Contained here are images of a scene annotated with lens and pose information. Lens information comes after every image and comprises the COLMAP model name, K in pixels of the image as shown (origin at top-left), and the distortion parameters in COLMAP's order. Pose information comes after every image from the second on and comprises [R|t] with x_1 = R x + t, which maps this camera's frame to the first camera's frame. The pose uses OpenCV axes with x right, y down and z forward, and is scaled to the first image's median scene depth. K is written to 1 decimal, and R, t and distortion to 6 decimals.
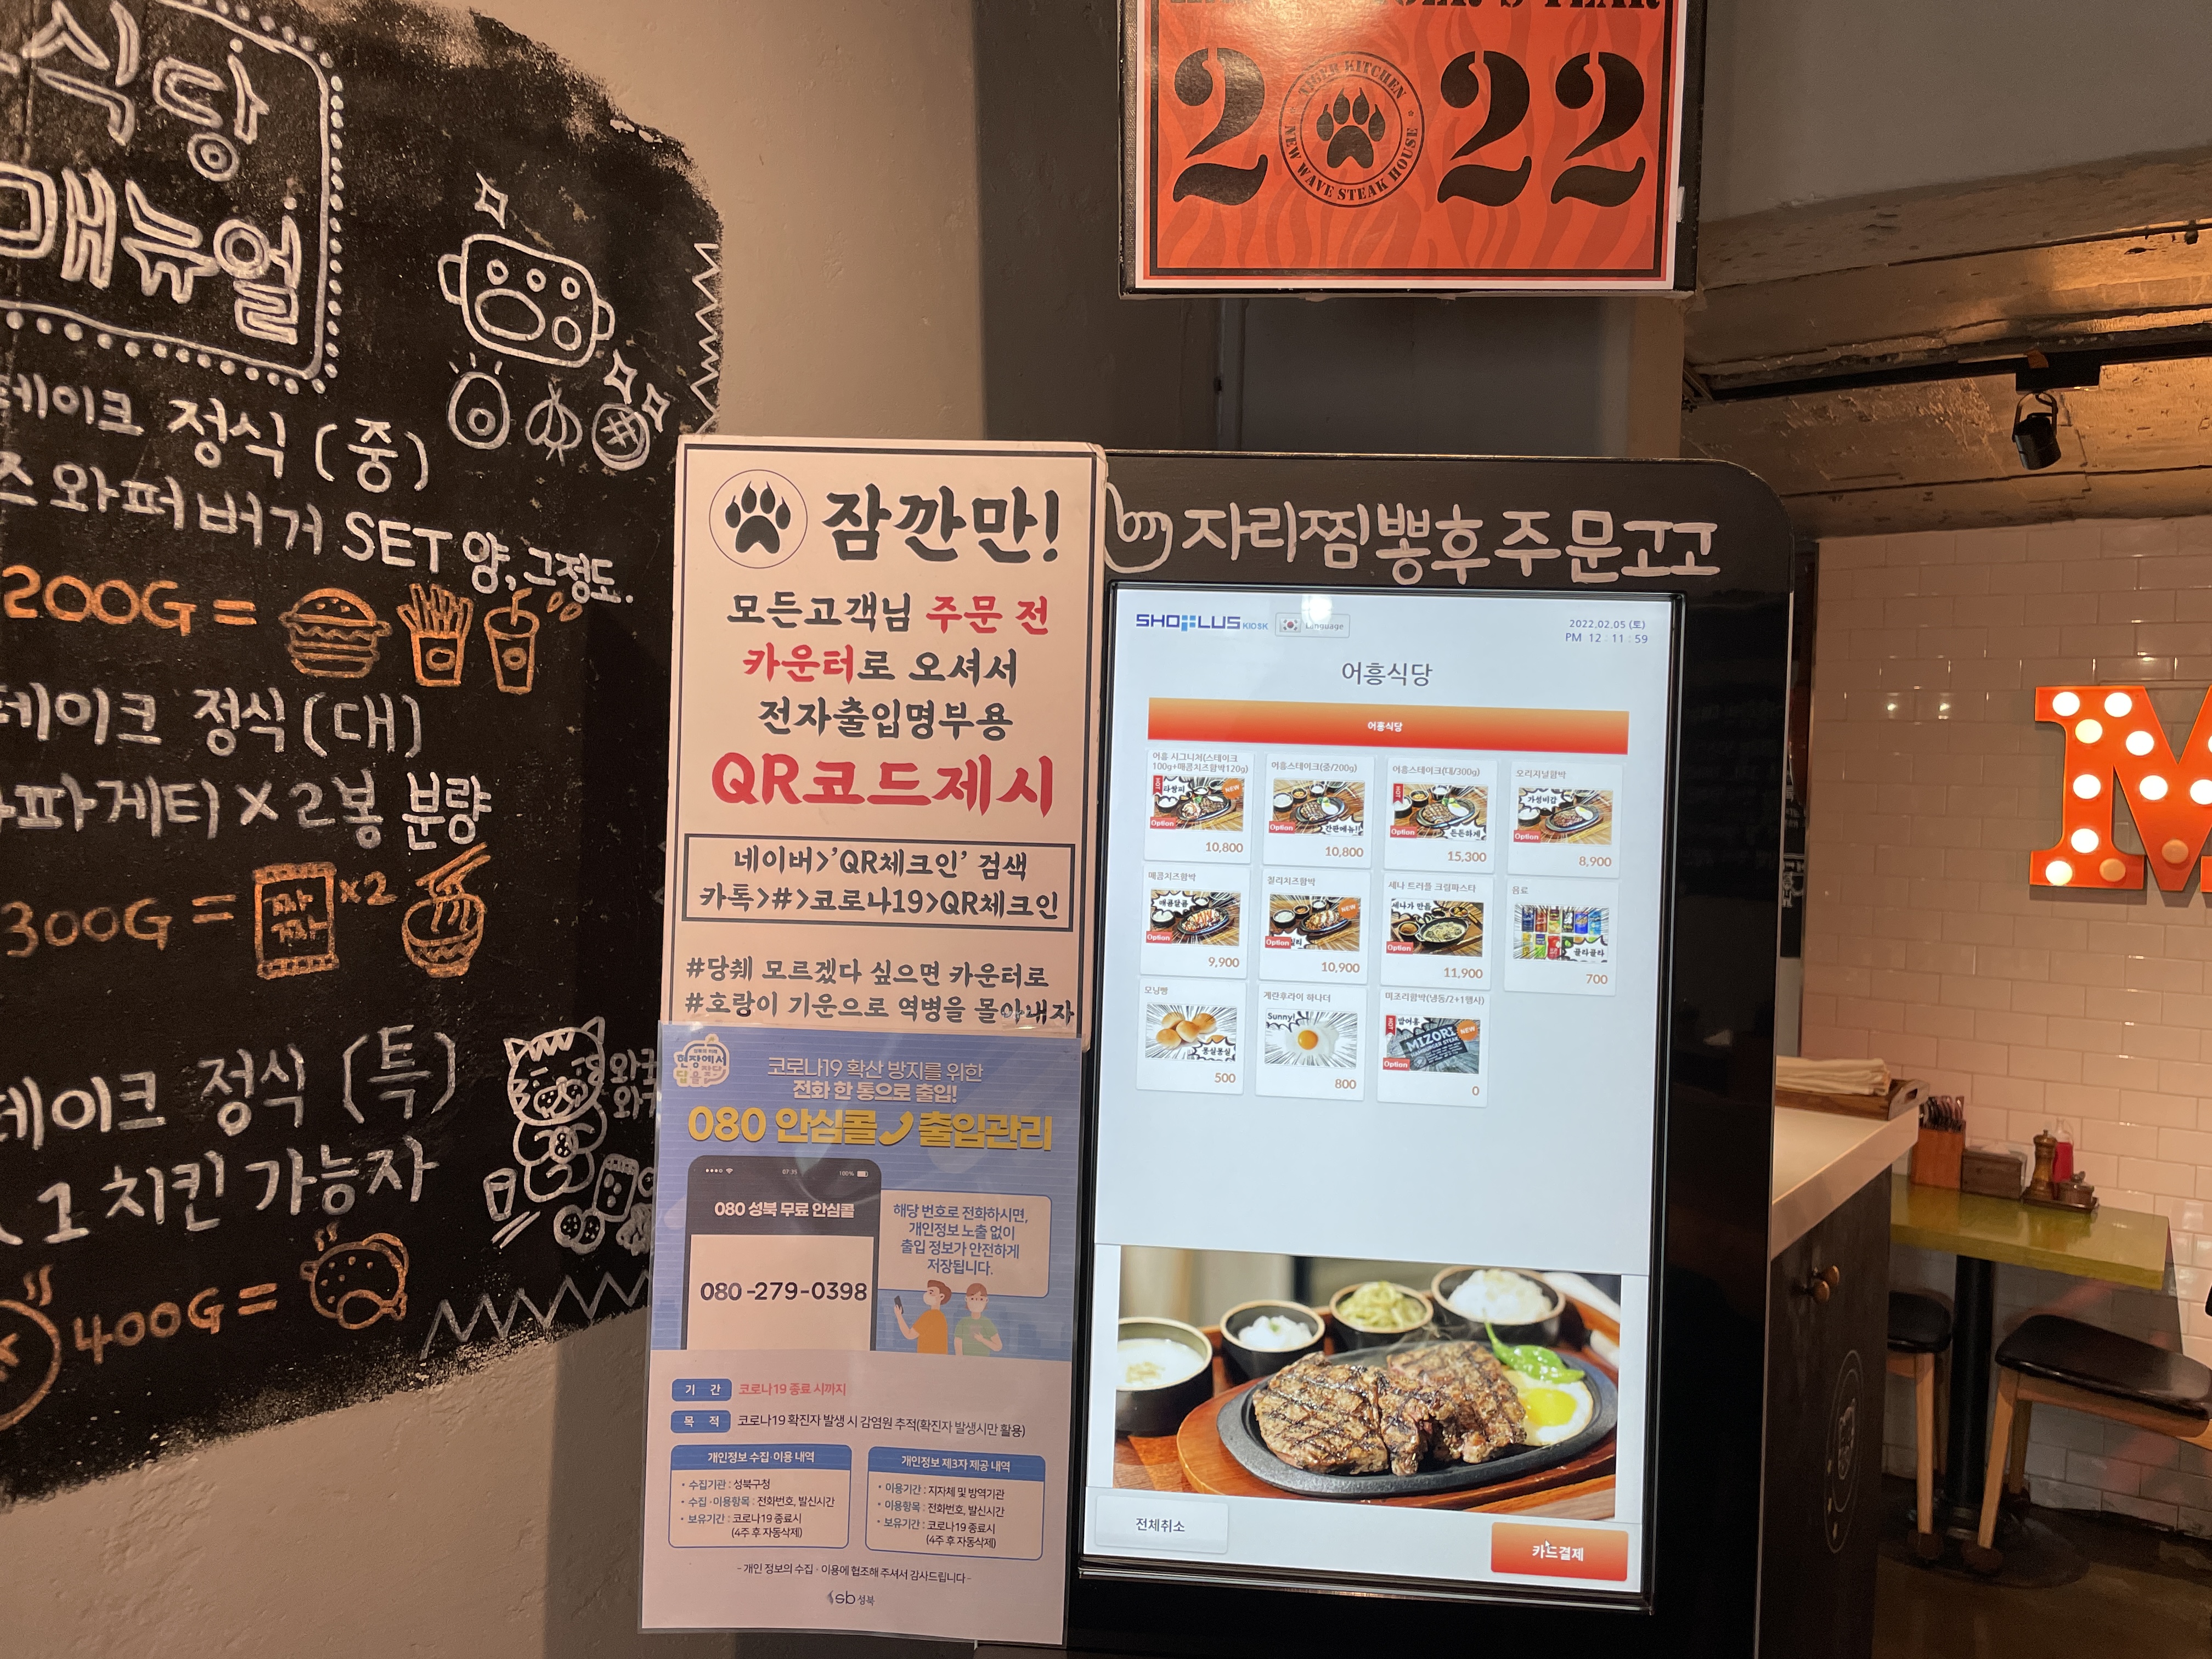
lens RADIAL K [[1664.0, 0, 1100.6], [0, 1664.0, 797.8], [0, 0, 1]] dist [0.093767, -0.121992]
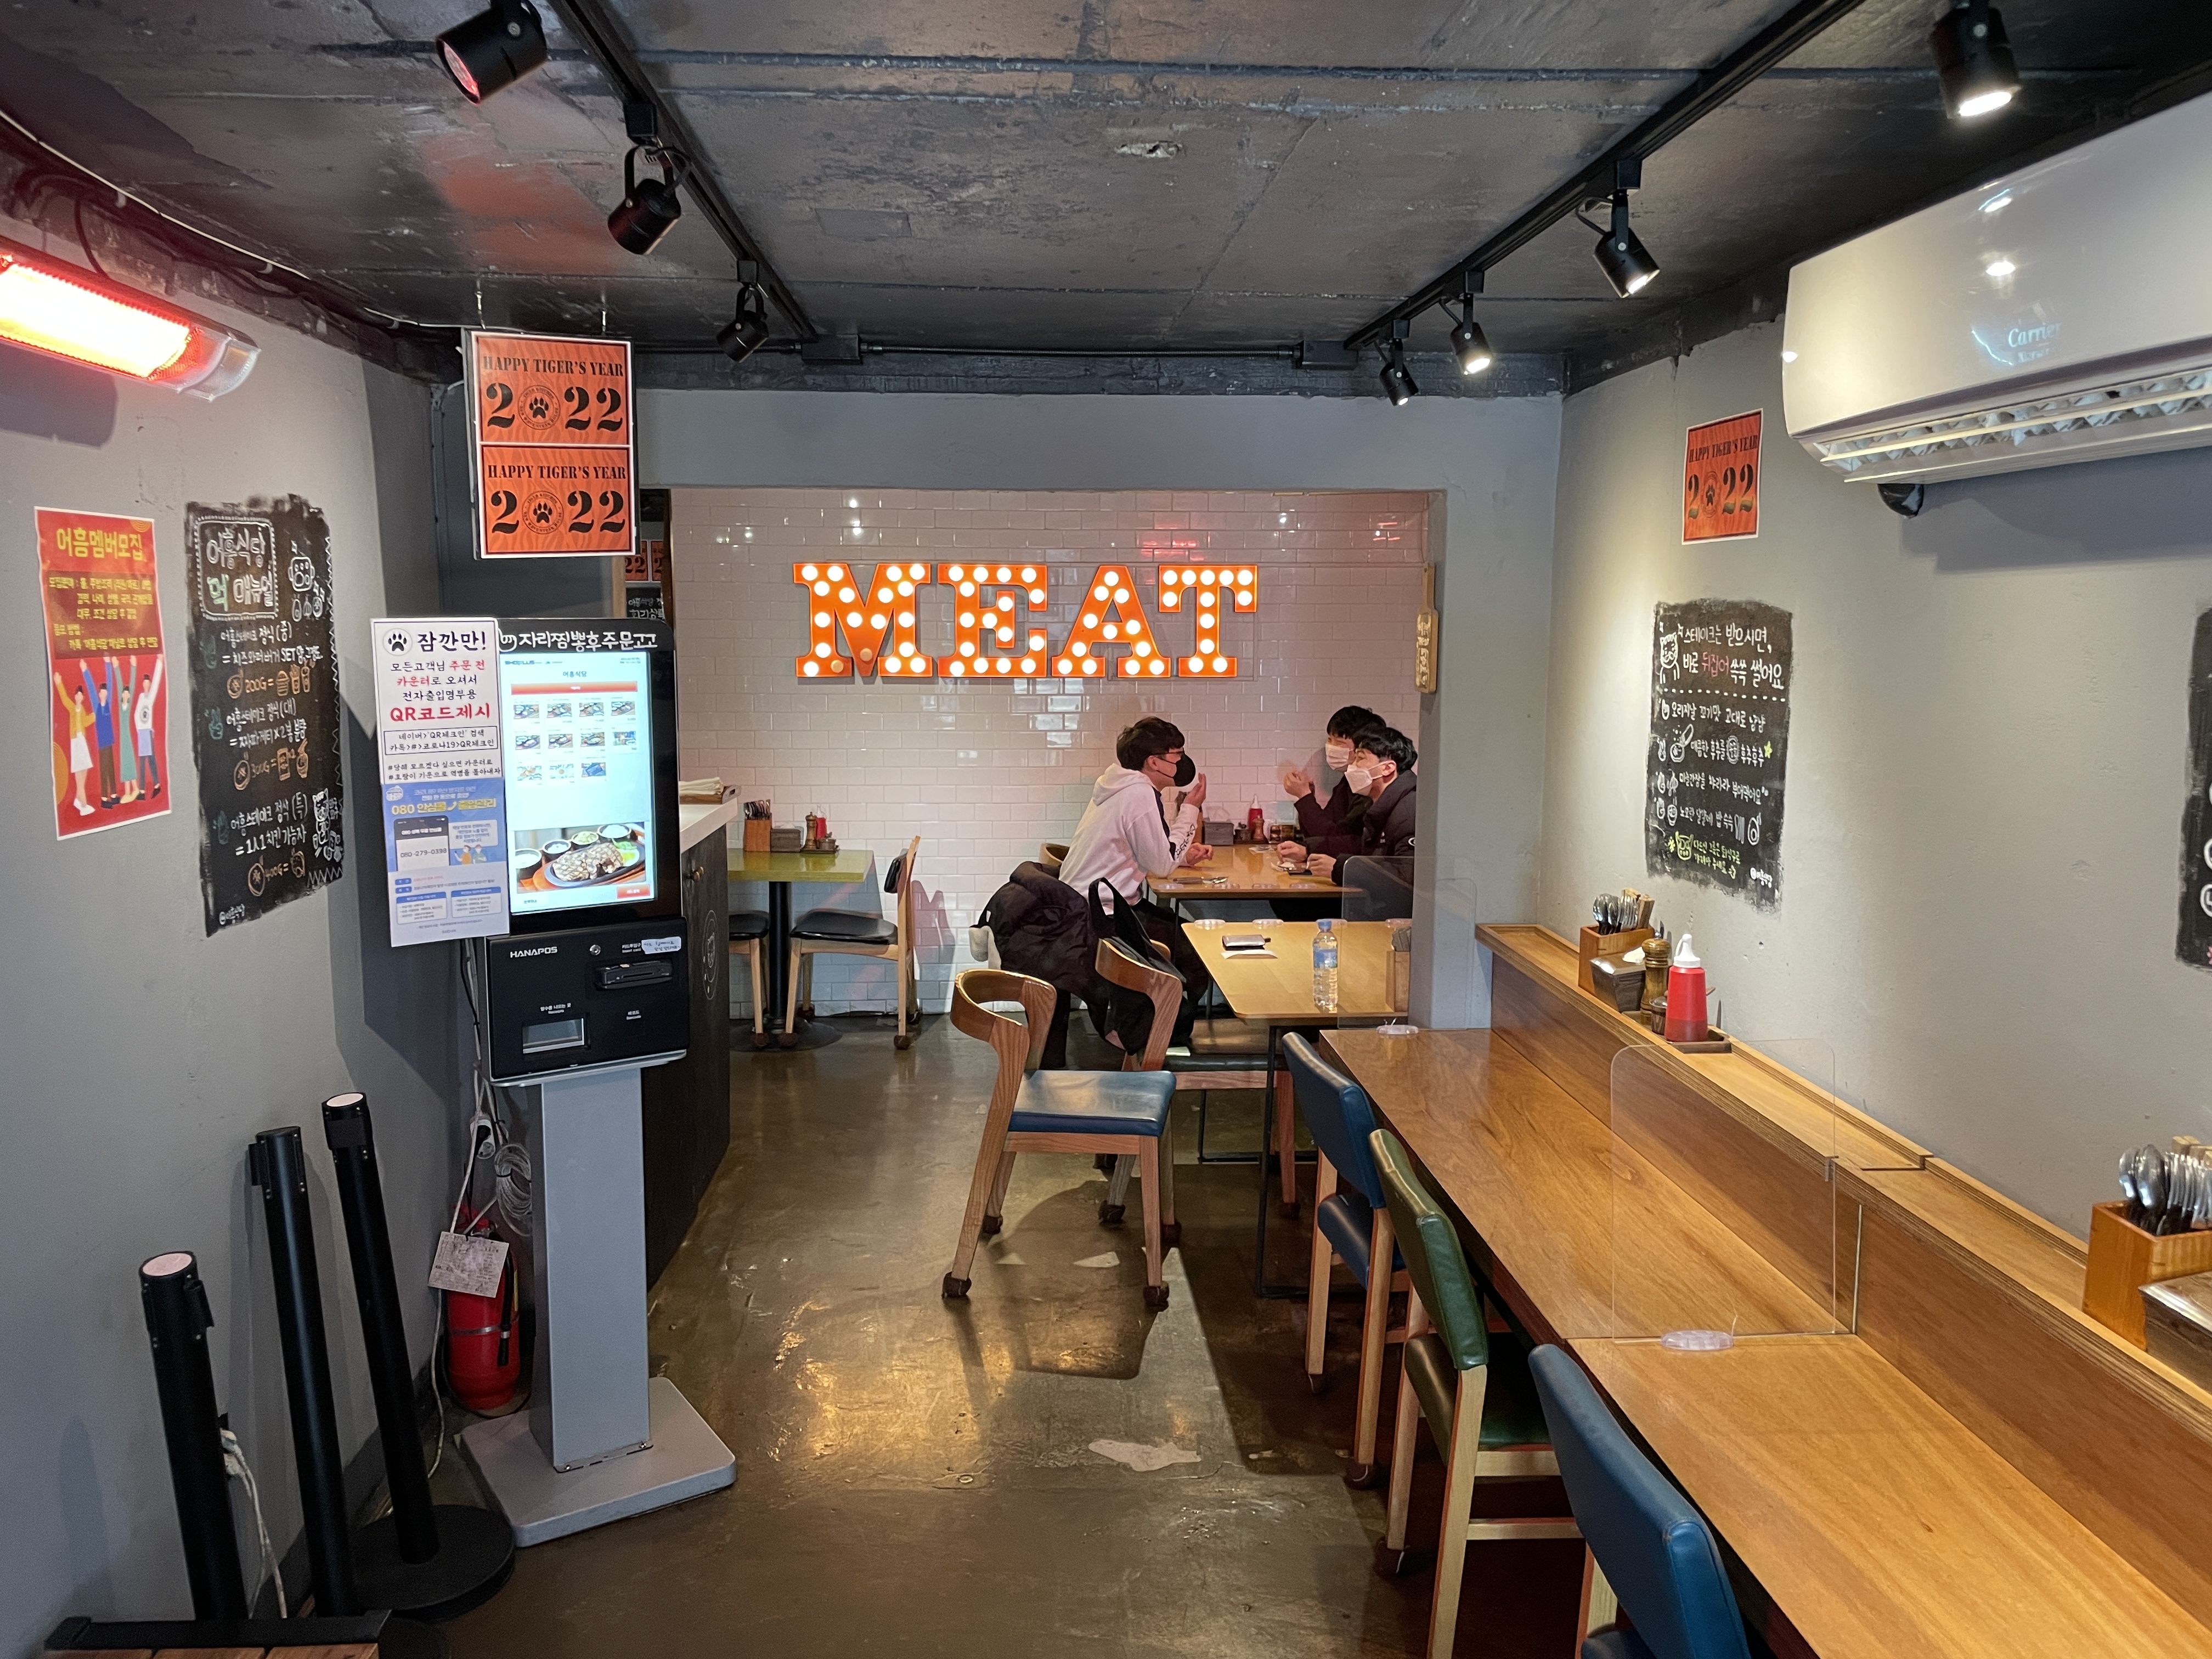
lens RADIAL K [[1664.0, 0, 1100.6], [0, 1664.0, 797.8], [0, 0, 1]] dist [0.093767, -0.121992]
pose [[0.797730, -0.107101, 0.593427, -1.177703], [0.025590, 0.989227, 0.144136, -0.317277], [-0.602472, -0.099796, 0.791877, -2.789240]]
